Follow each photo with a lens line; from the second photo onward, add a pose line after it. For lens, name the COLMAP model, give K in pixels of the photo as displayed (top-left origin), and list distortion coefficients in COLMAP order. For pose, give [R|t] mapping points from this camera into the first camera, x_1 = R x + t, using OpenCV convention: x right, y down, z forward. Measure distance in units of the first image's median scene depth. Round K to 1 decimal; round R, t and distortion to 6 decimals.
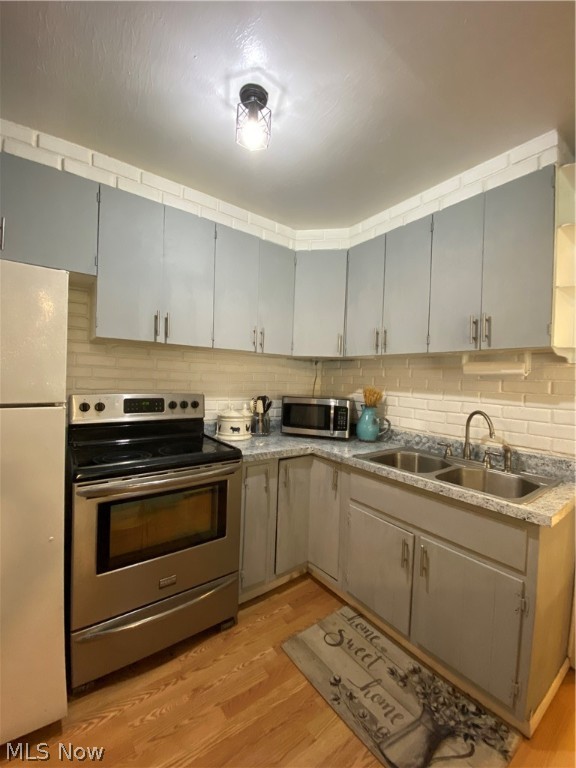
lens RADIAL K [[303.6, 0, 288.0], [0, 303.6, 384.0], [0, 0, 1]] dist [-0.010785, -0.000247]
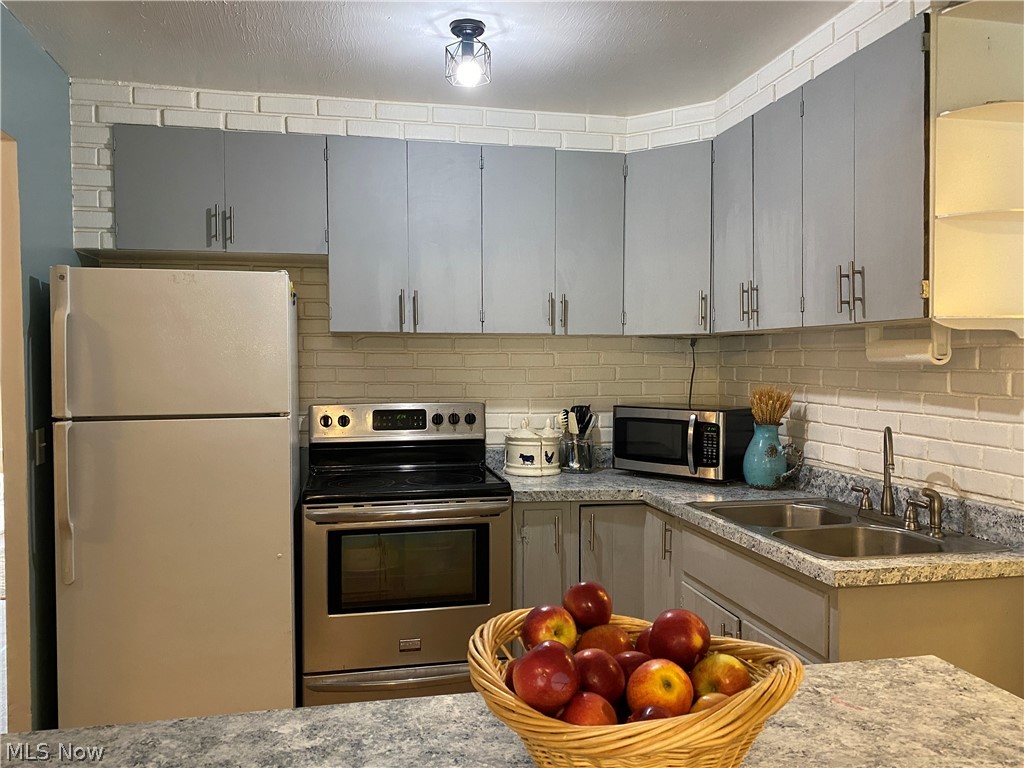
lens RADIAL K [[778.7, 0, 512.0], [0, 778.7, 384.0], [0, 0, 1]] dist [0.000760, -0.002001]
pose [[0.906950, -0.021115, -0.420708, 0.492606], [0.023483, 0.999724, 0.000448, -0.006604], [0.420582, -0.010286, 0.907196, -0.492376]]
